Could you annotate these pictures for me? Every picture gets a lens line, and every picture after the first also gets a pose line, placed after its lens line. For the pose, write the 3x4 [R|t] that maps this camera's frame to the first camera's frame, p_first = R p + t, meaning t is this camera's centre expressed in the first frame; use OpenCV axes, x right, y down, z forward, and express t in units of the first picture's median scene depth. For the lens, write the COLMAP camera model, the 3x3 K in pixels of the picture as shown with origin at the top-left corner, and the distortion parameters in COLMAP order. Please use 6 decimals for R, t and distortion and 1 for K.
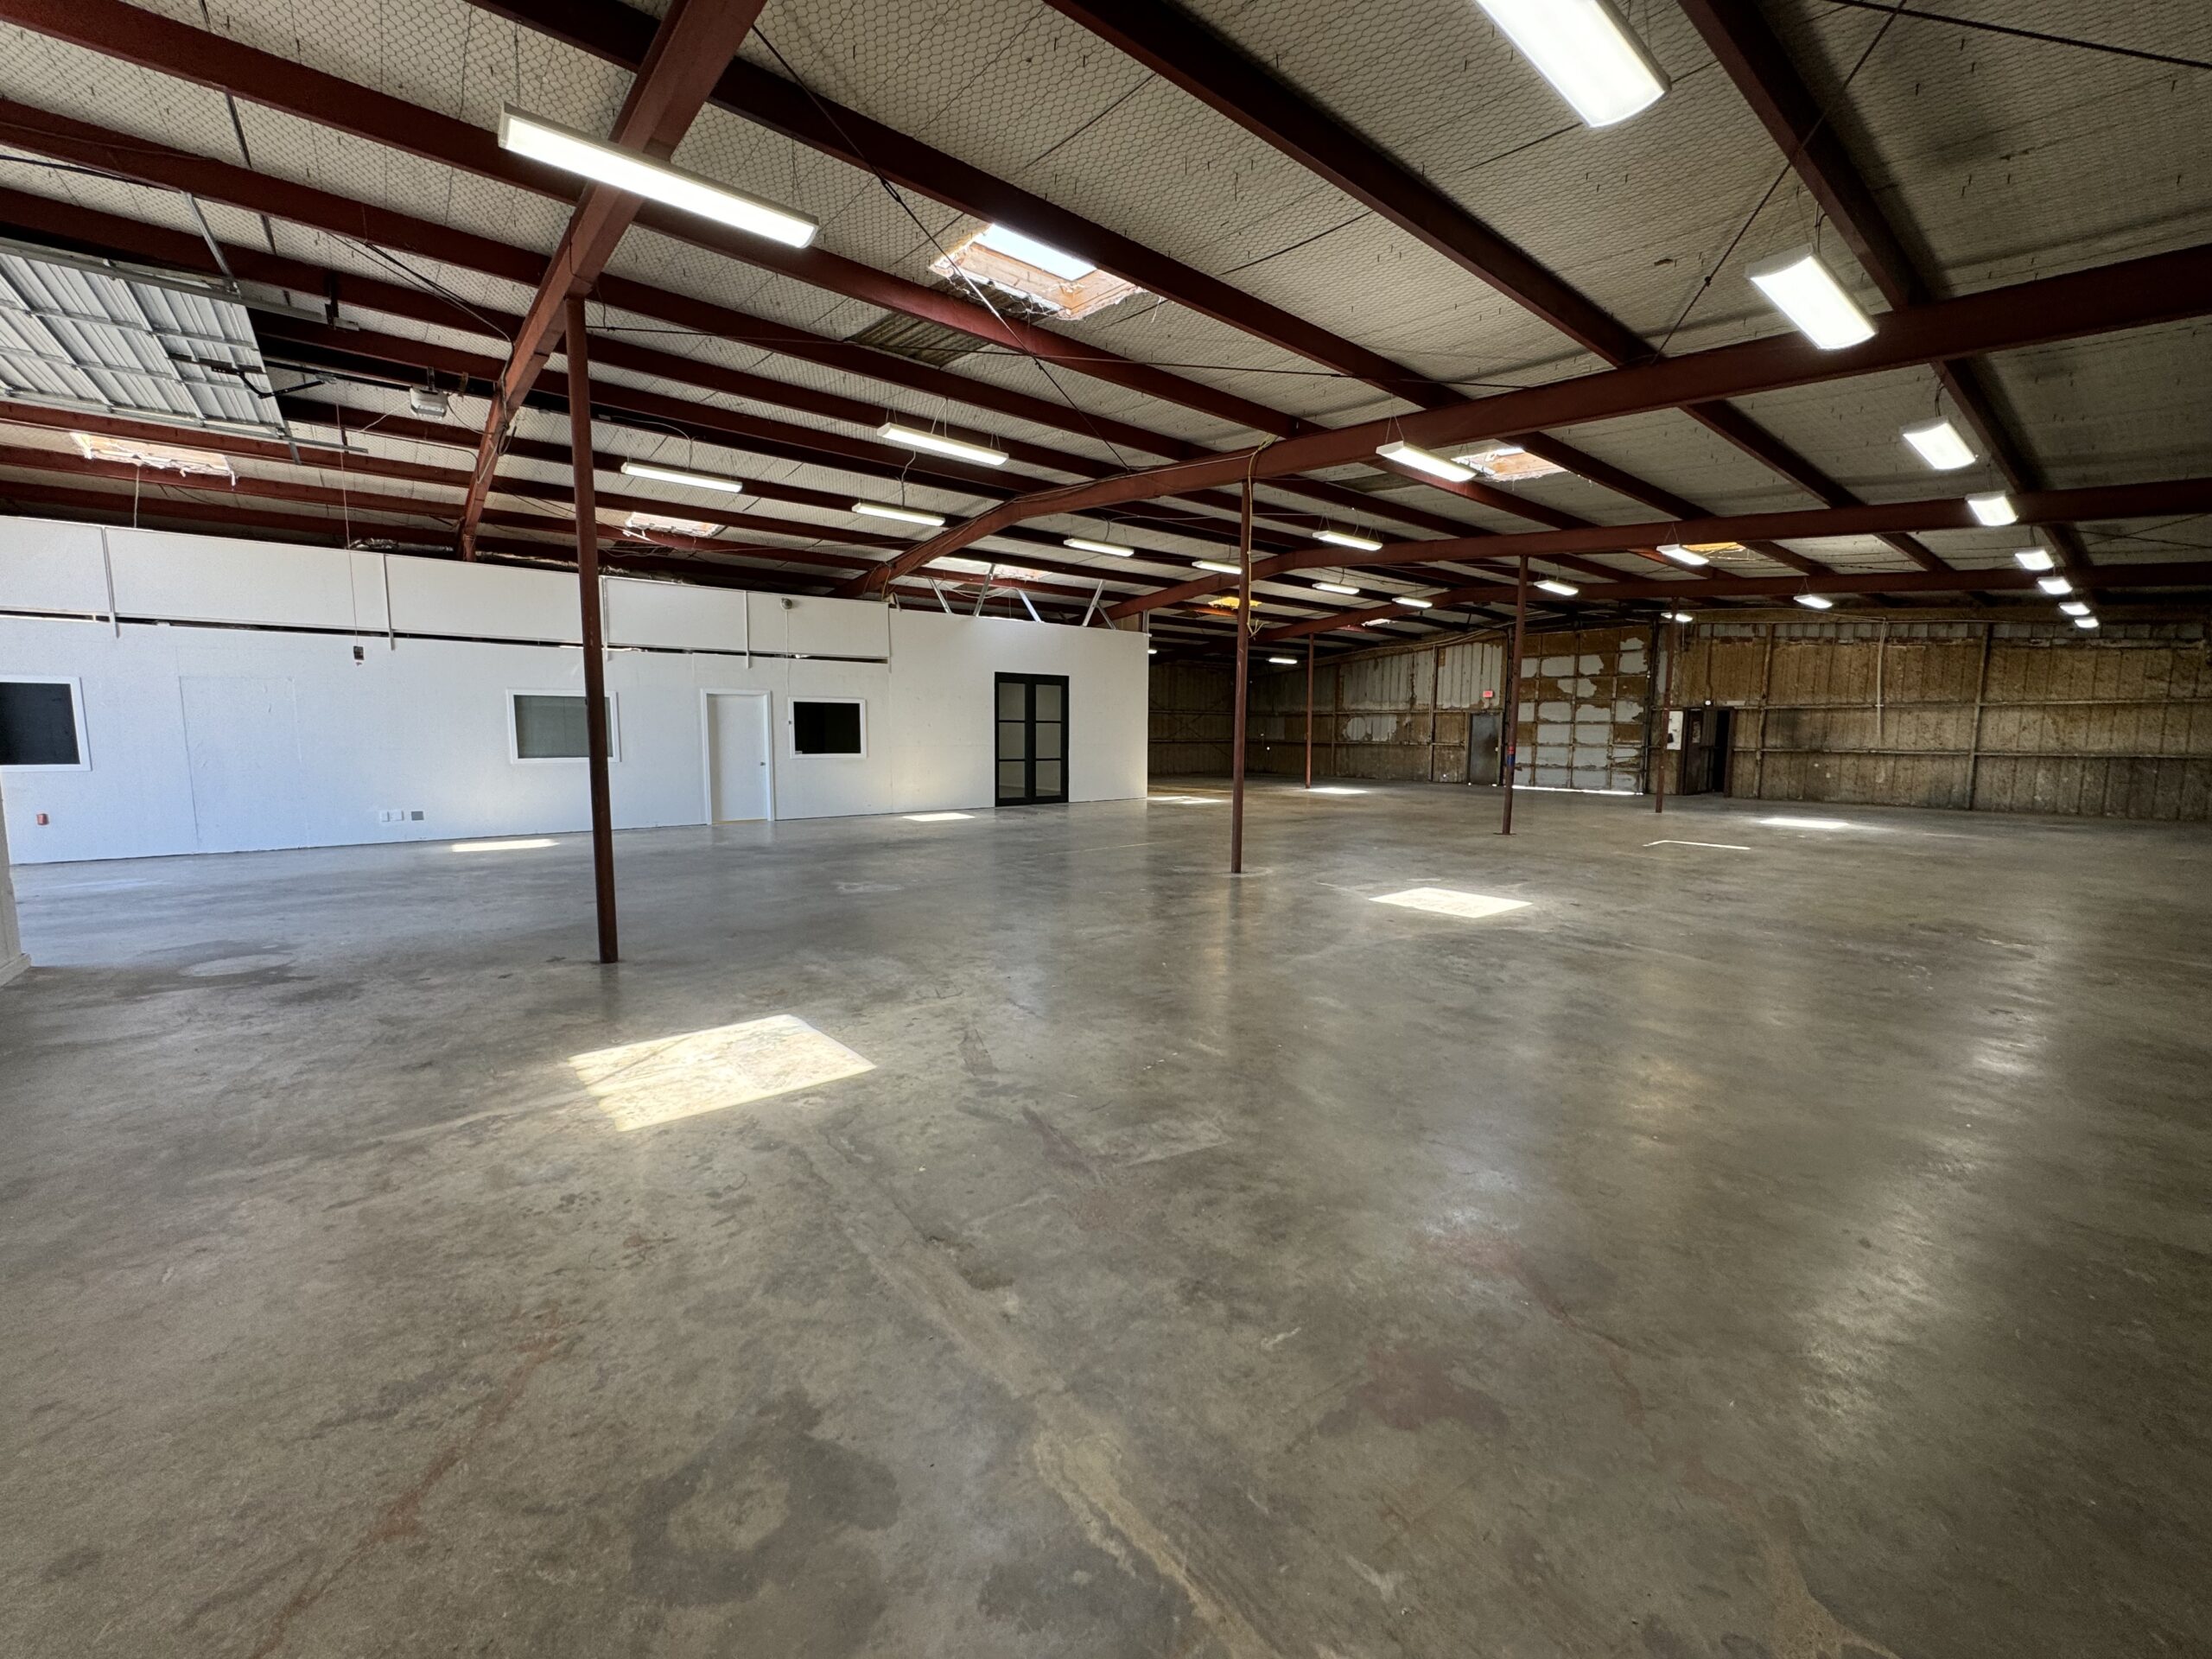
lens RADIAL K [[885.1, 0, 1105.4], [0, 885.1, 828.7], [0, 0, 1]] dist [-0.000140, 0.000028]
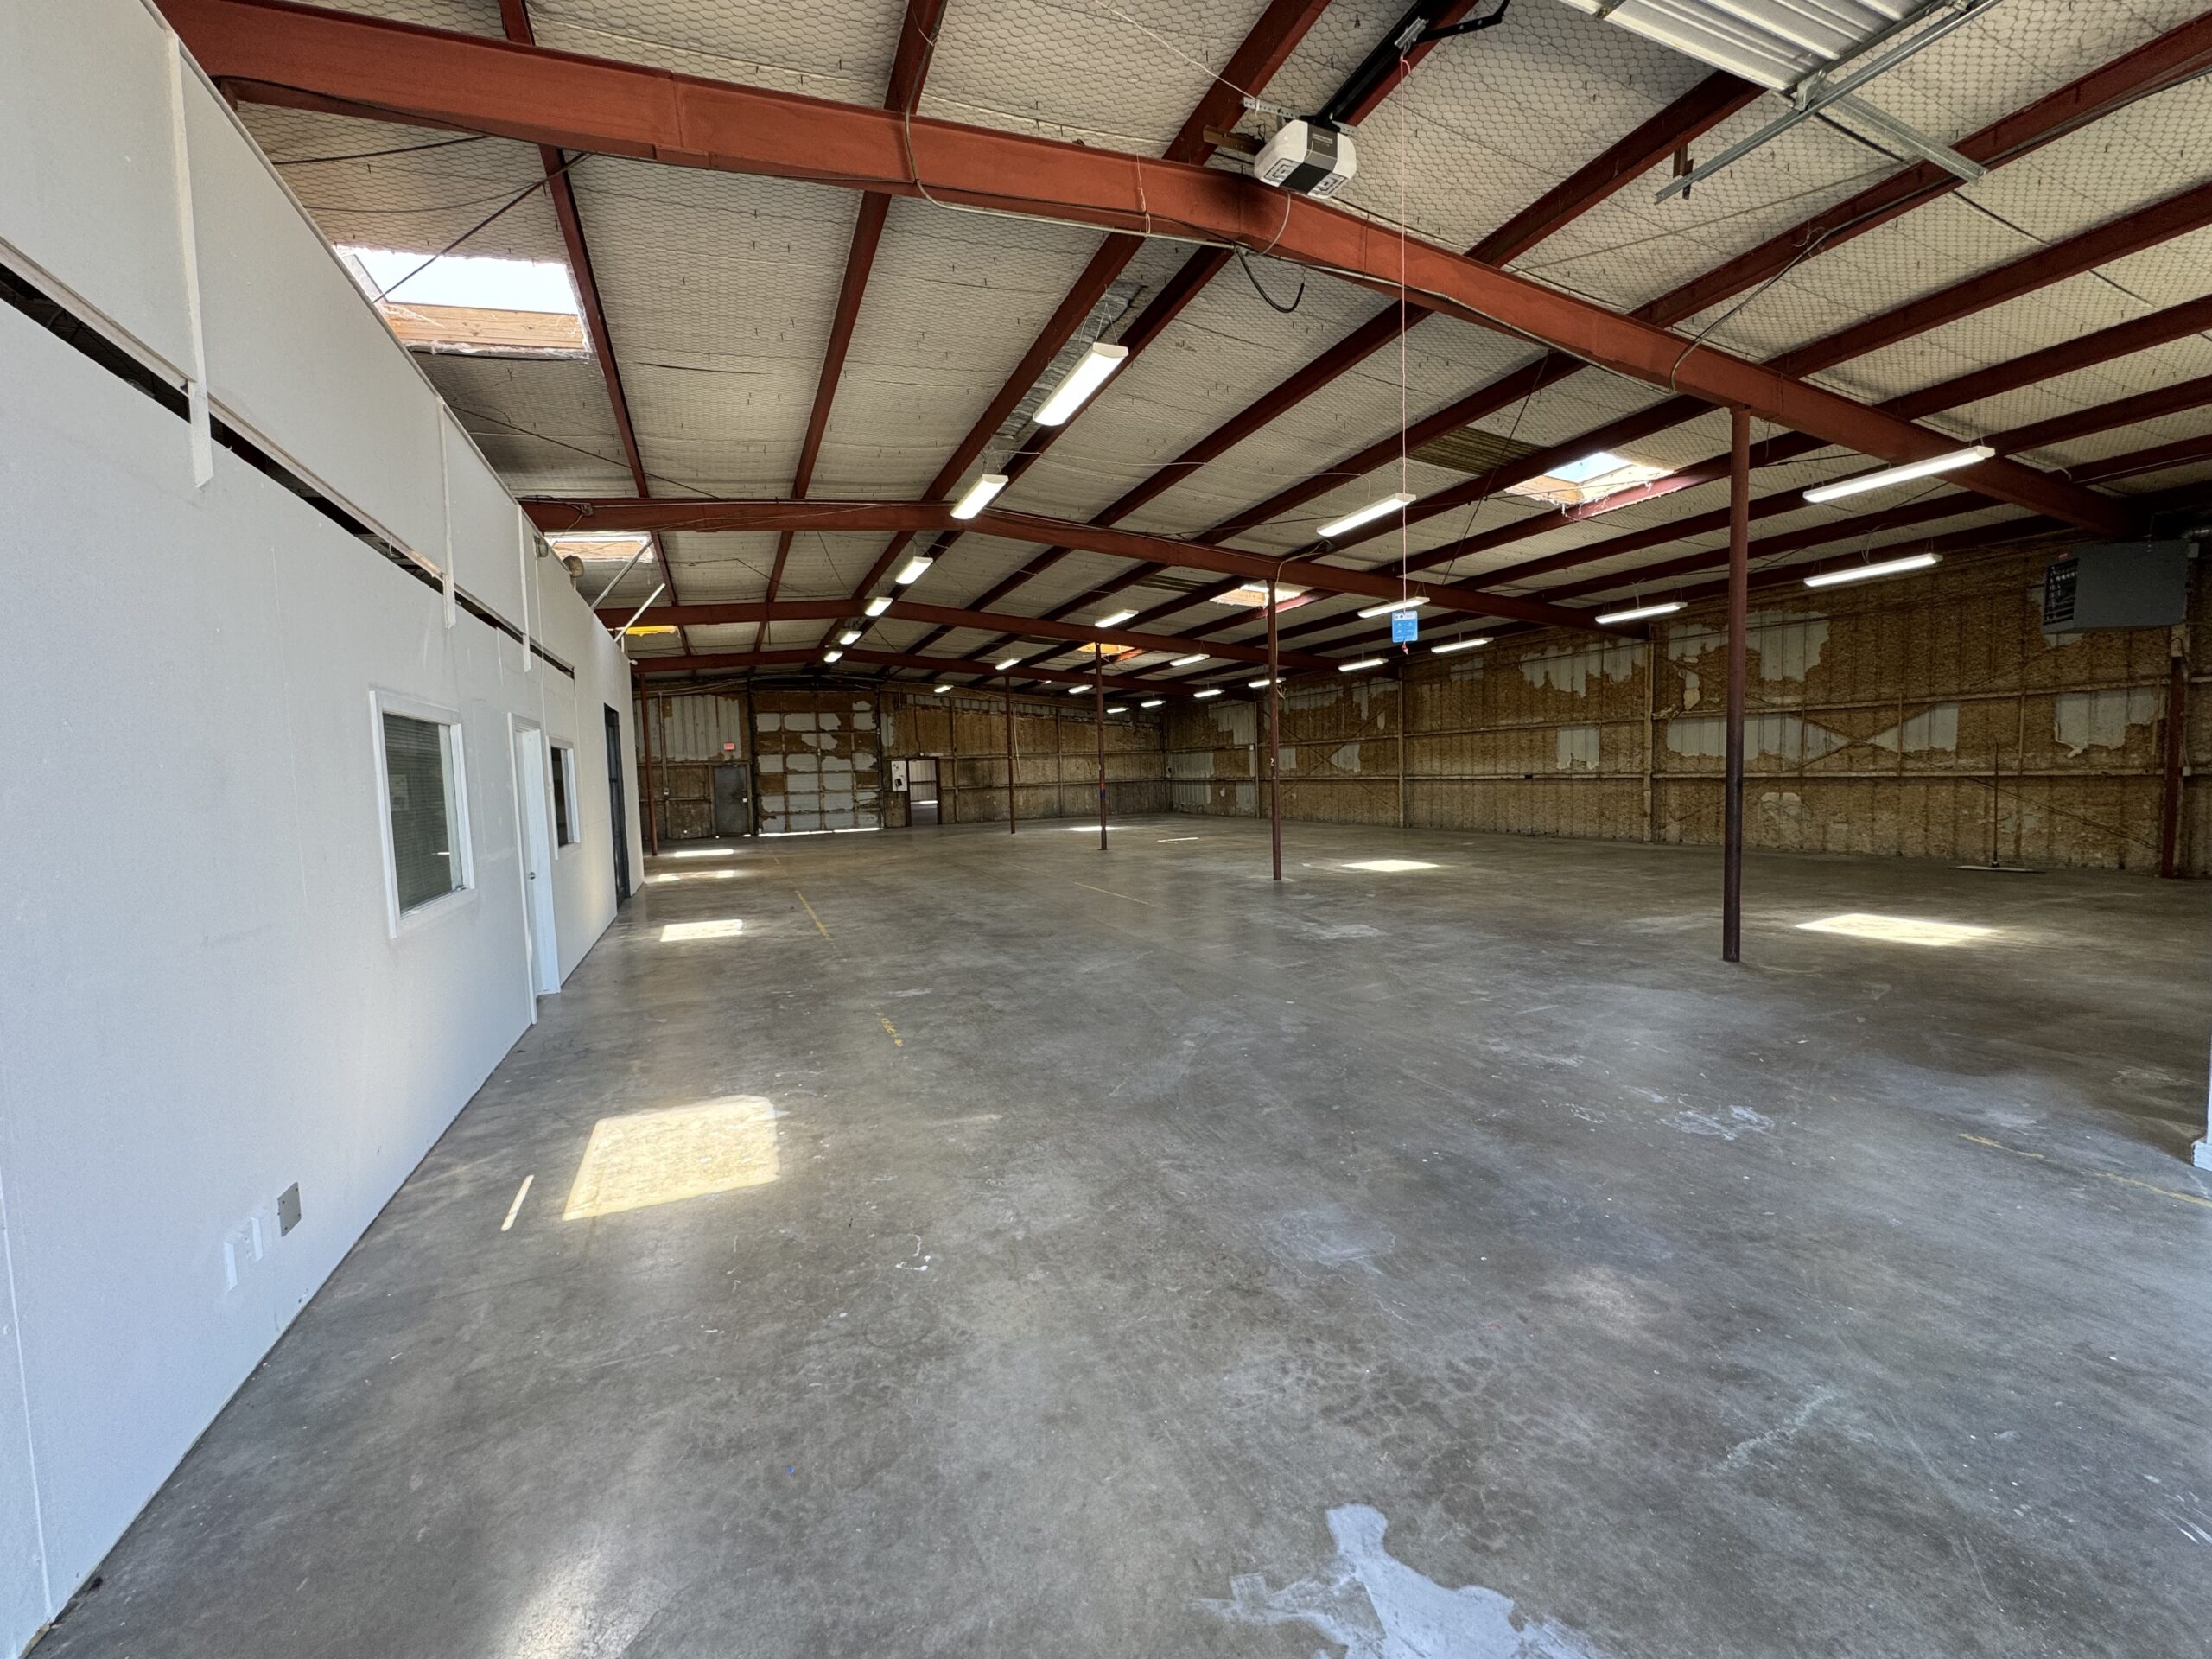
lens RADIAL K [[885.1, 0, 1098.1], [0, 885.1, 830.0], [0, 0, 1]] dist [-0.000140, 0.000028]
pose [[0.278031, -0.081860, 0.957078, -0.460202], [0.140804, 0.989073, 0.043693, -0.046560], [-0.950196, 0.122612, 0.286519, 0.351063]]
